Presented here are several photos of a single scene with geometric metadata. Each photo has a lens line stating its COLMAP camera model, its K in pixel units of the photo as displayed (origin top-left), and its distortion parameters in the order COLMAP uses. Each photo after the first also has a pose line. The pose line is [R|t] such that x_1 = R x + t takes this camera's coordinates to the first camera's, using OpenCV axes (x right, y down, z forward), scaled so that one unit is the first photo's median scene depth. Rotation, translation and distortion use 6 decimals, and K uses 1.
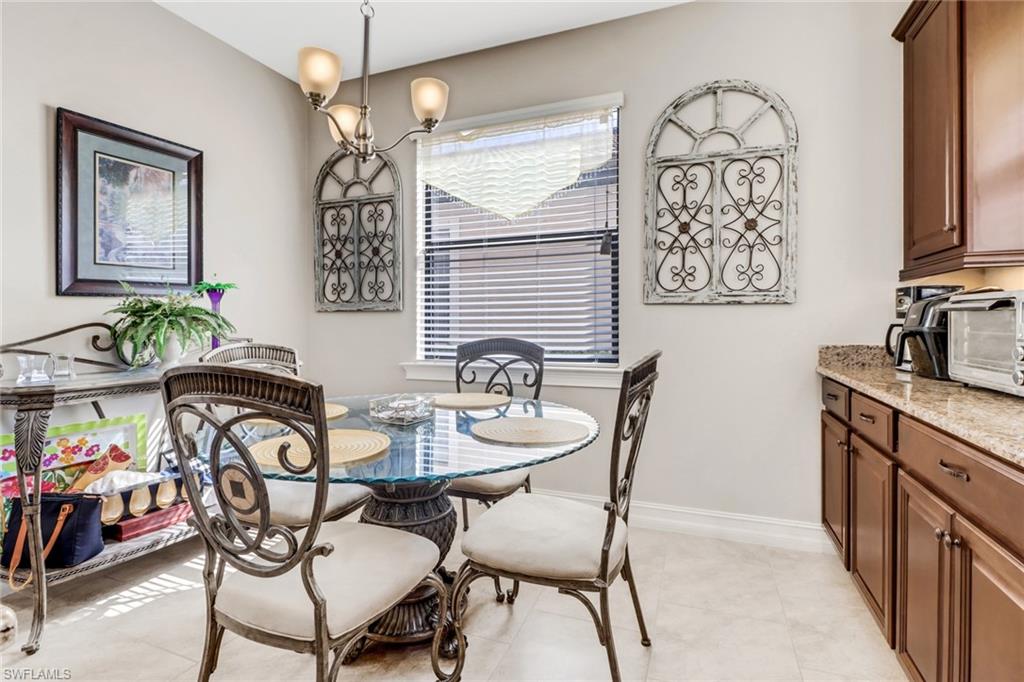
lens RADIAL K [[523.1, 0, 479.9], [0, 523.1, 316.9], [0, 0, 1]] dist [0.022453, -0.021582]
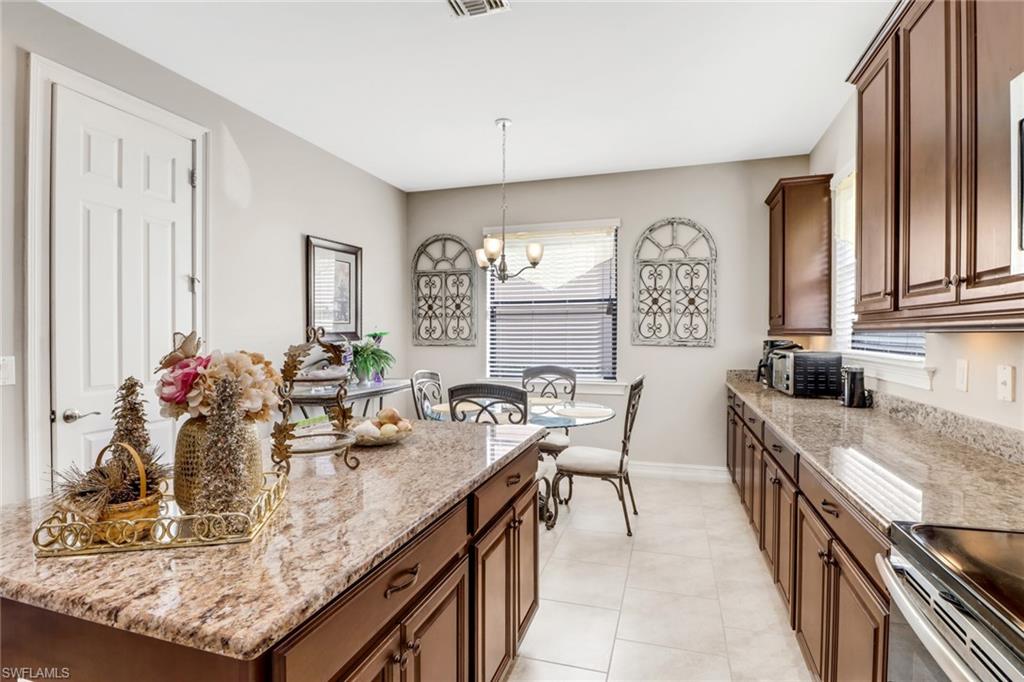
lens RADIAL K [[545.3, 0, 487.8], [0, 545.3, 332.8], [0, 0, 1]] dist [0.000226, 0.000196]
pose [[0.997119, 0.004192, 0.075742, -0.291218], [-0.004790, 0.999959, 0.007716, -0.077074], [-0.075707, -0.008056, 0.997098, -0.738875]]
